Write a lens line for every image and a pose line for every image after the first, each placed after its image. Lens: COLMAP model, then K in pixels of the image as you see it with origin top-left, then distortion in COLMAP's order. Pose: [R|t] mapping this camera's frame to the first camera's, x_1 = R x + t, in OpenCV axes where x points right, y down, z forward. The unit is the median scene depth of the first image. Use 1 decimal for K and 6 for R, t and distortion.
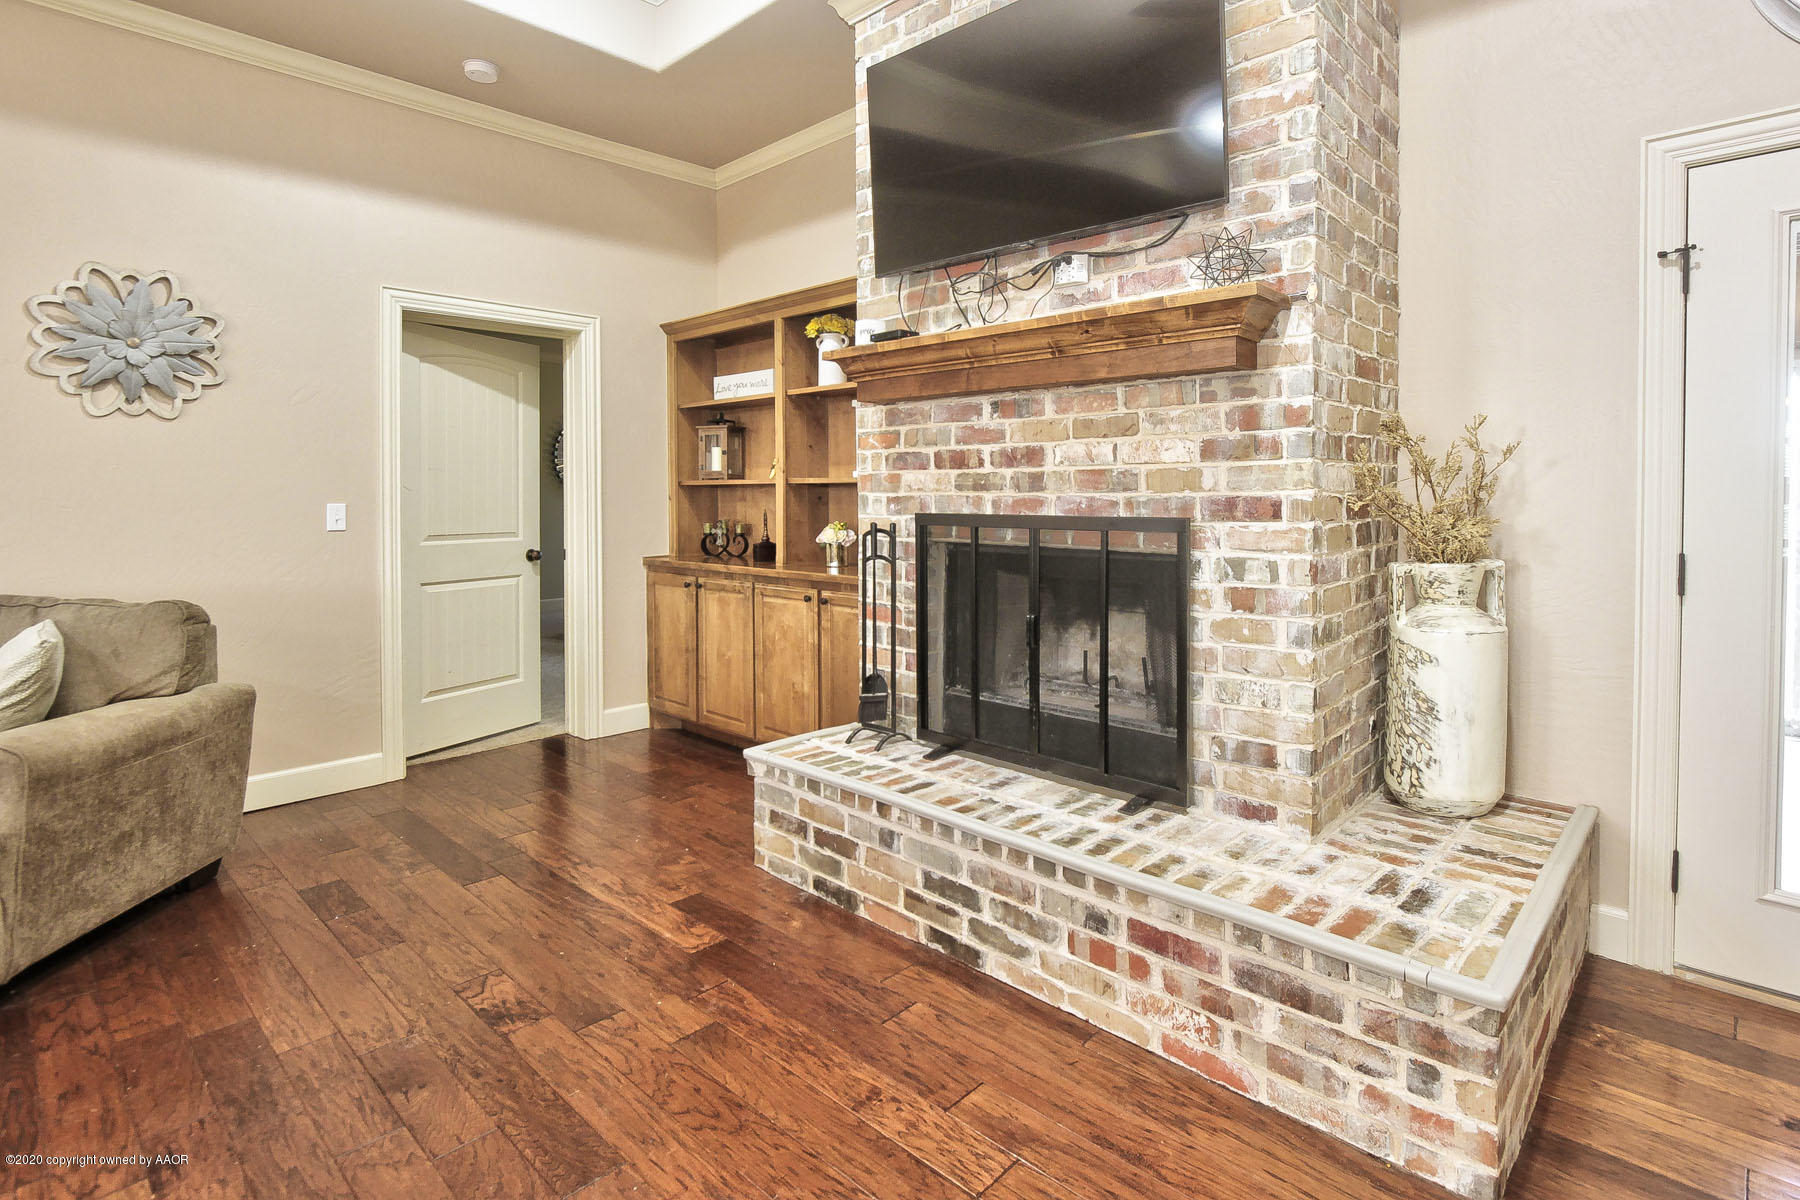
lens RADIAL K [[920.7, 0, 893.2], [0, 920.7, 511.7], [0, 0, 1]] dist [-0.011848, 0.001504]
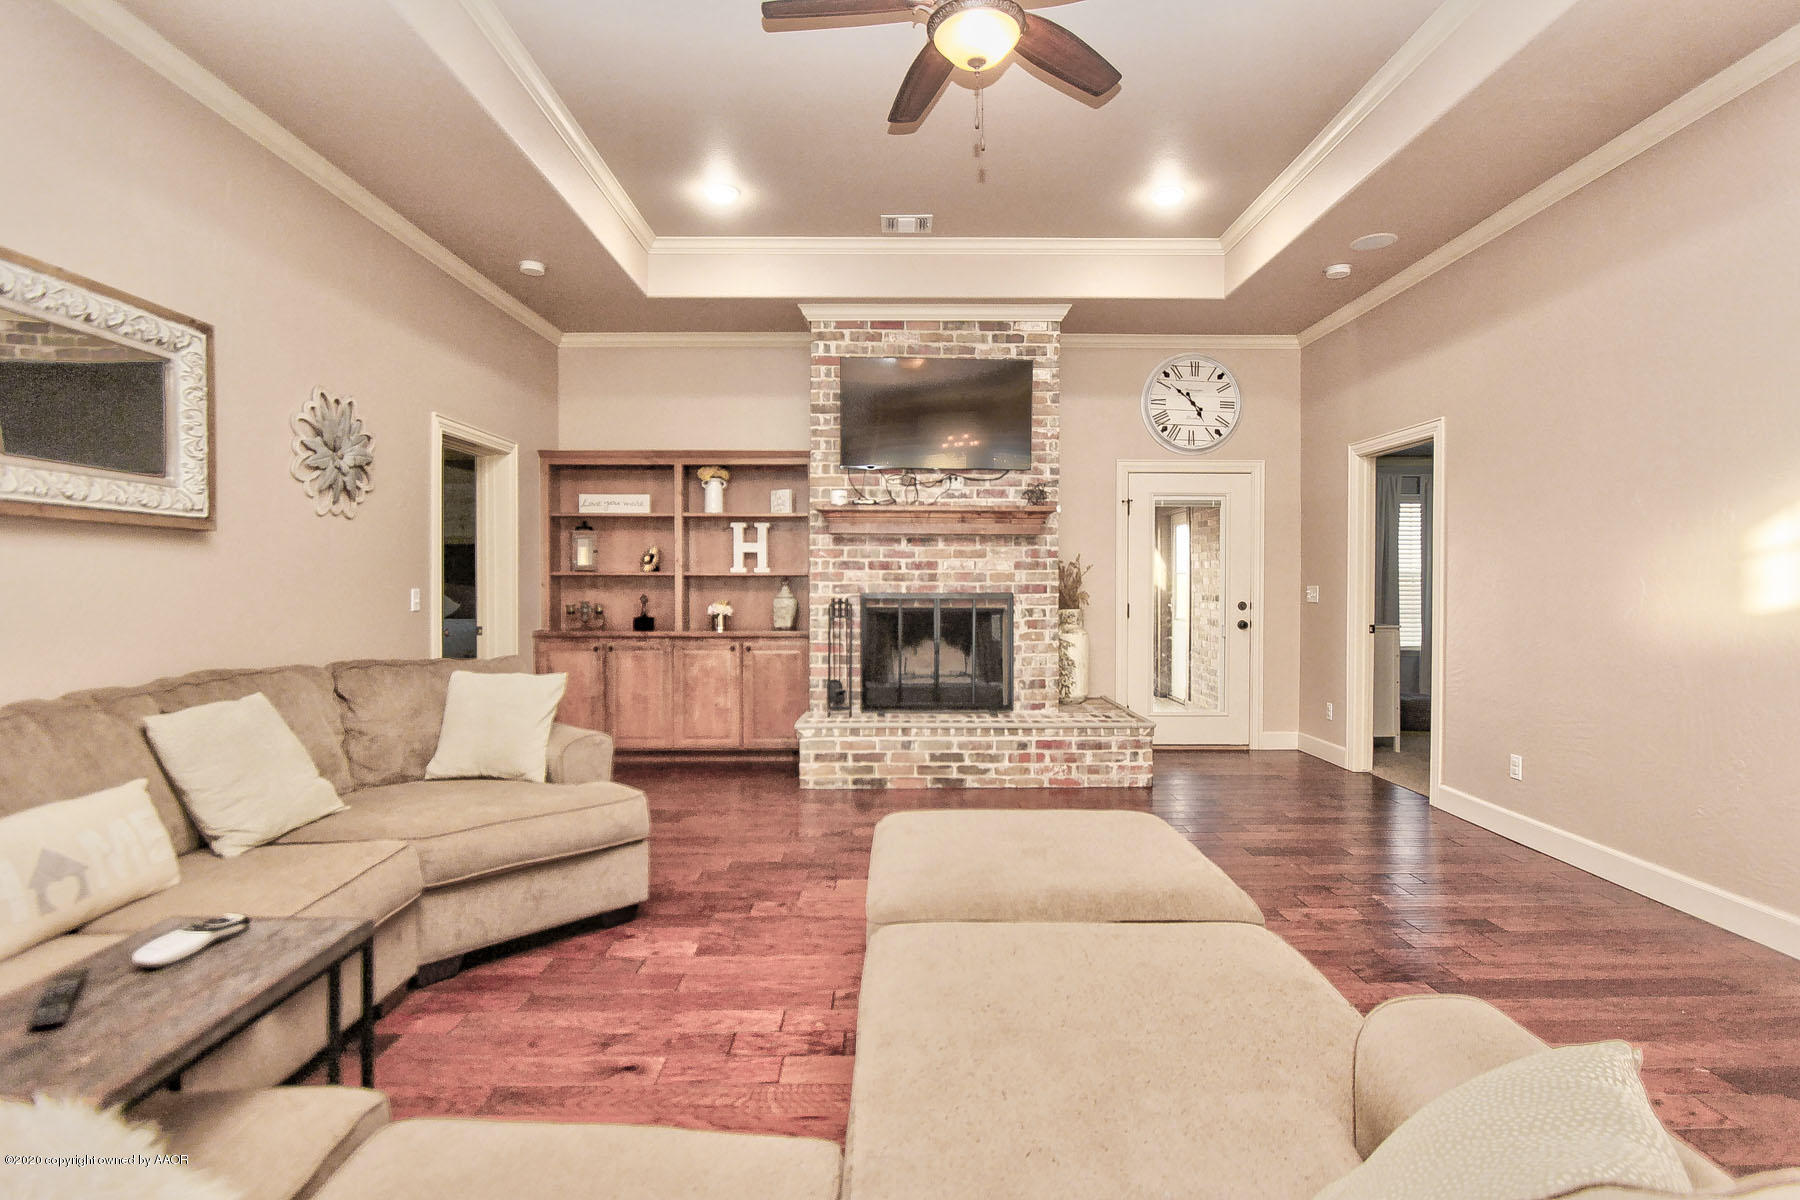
lens RADIAL K [[920.7, 0, 900.5], [0, 920.7, 597.0], [0, 0, 1]] dist [-0.011848, 0.001504]
pose [[0.700205, -0.007888, 0.713898, -1.578007], [0.011682, 0.999932, -0.000409, 0.014763], [-0.713846, 0.008626, 0.700250, -0.495541]]
